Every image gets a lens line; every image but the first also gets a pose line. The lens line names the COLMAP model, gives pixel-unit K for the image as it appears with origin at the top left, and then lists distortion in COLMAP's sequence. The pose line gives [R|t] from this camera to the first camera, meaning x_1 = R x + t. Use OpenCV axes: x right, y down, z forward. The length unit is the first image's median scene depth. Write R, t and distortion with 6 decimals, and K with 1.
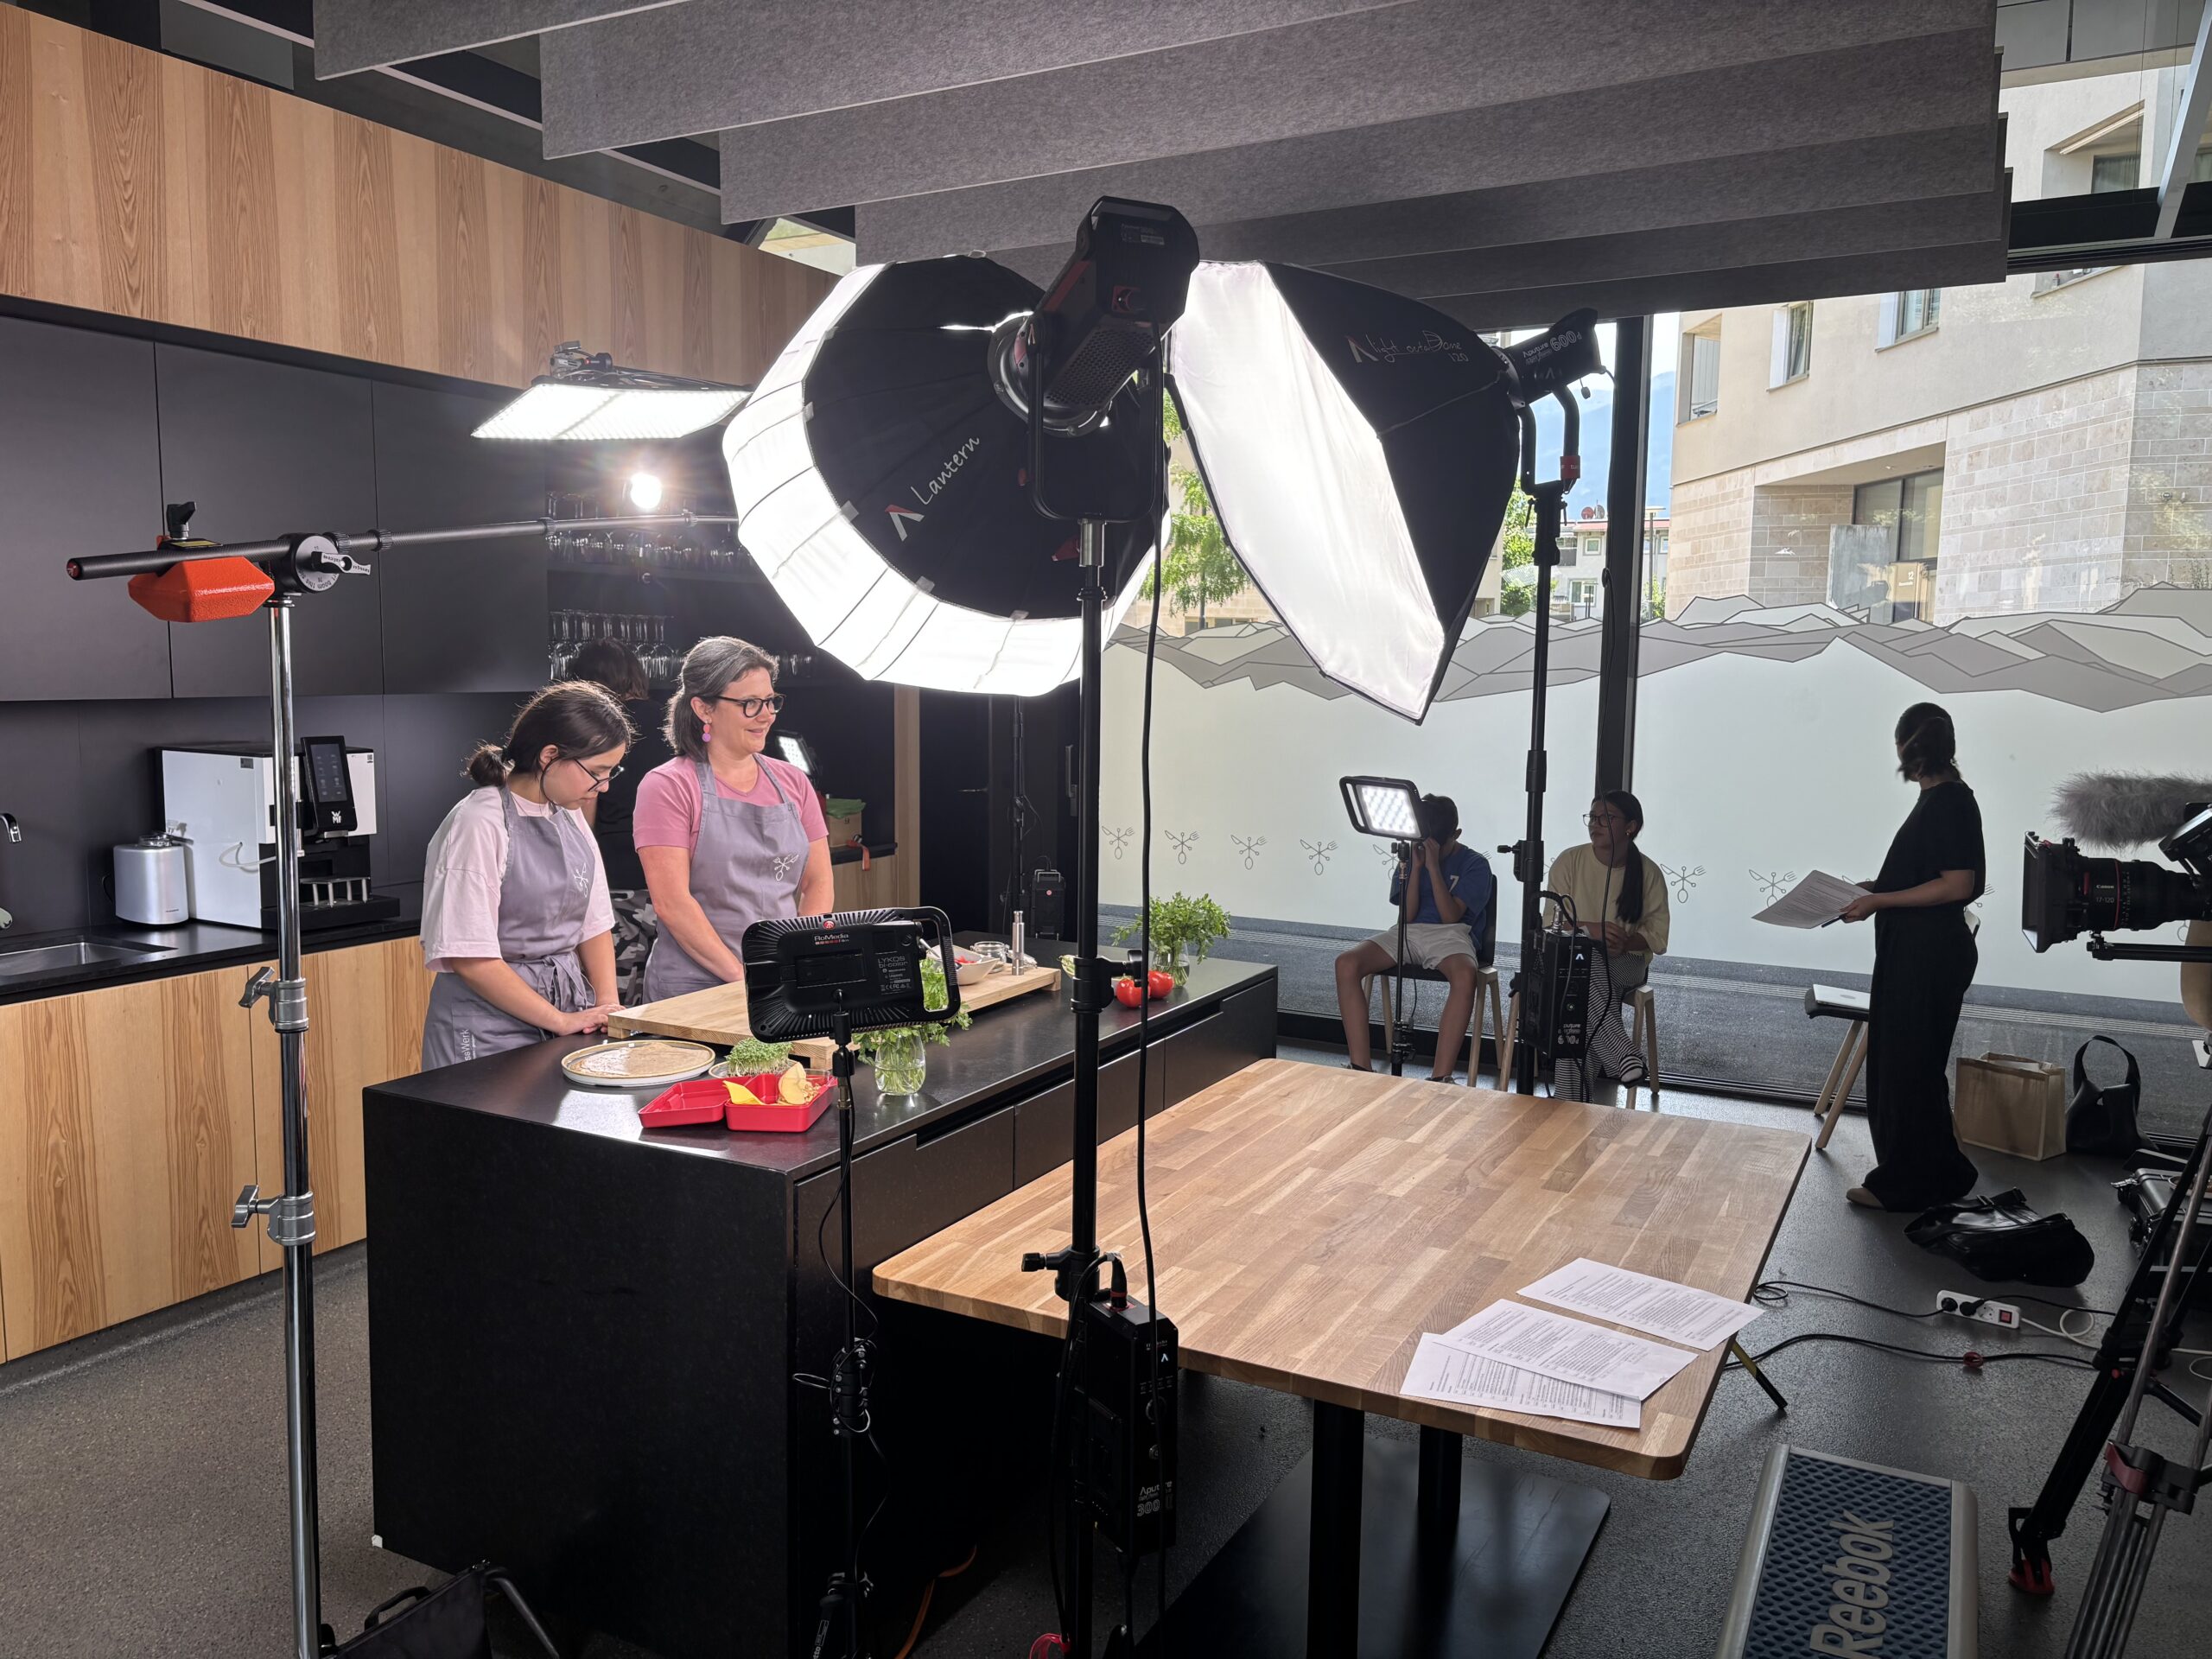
lens RADIAL K [[1679.5, 0, 1102.6], [0, 1679.5, 828.5], [0, 0, 1]] dist [0.010452, -0.014659]
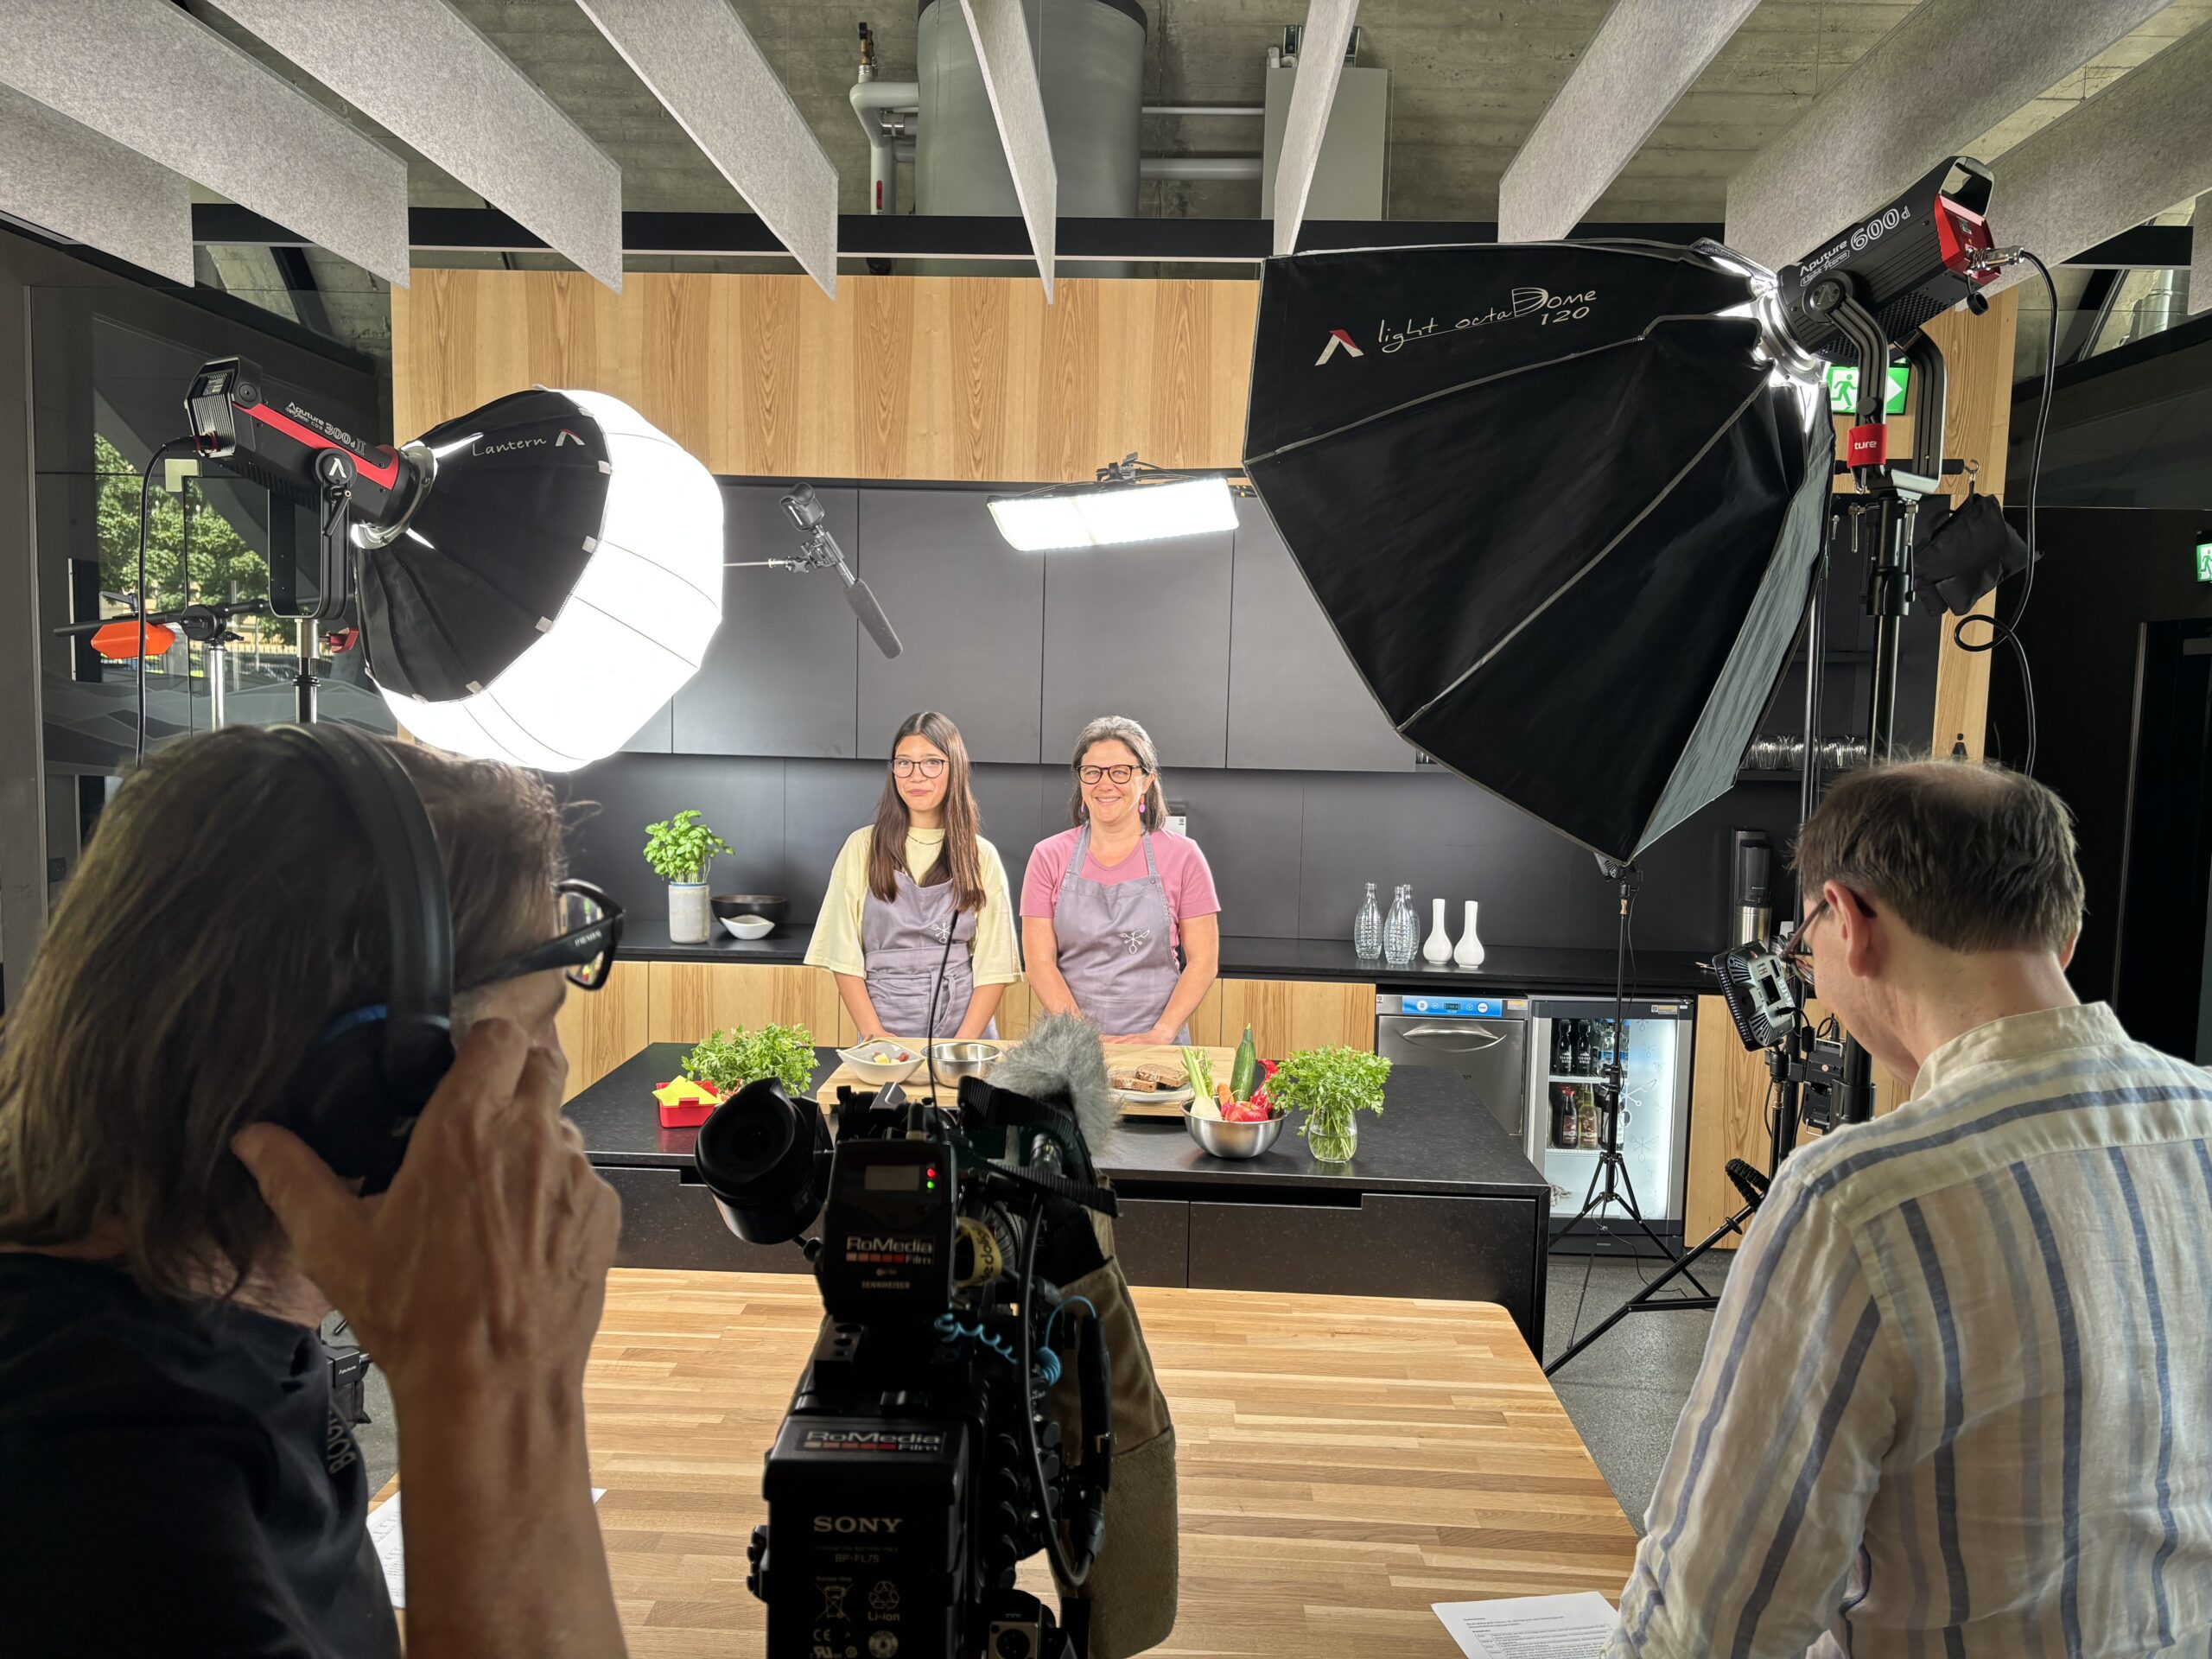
lens RADIAL K [[1679.5, 0, 1089.3], [0, 1679.5, 846.0], [0, 0, 1]] dist [0.010452, -0.014659]
pose [[0.438504, 0.081808, -0.894998, 0.718591], [-0.114526, 0.992816, 0.034637, -0.074084], [0.891402, 0.087312, 0.444723, 0.531387]]
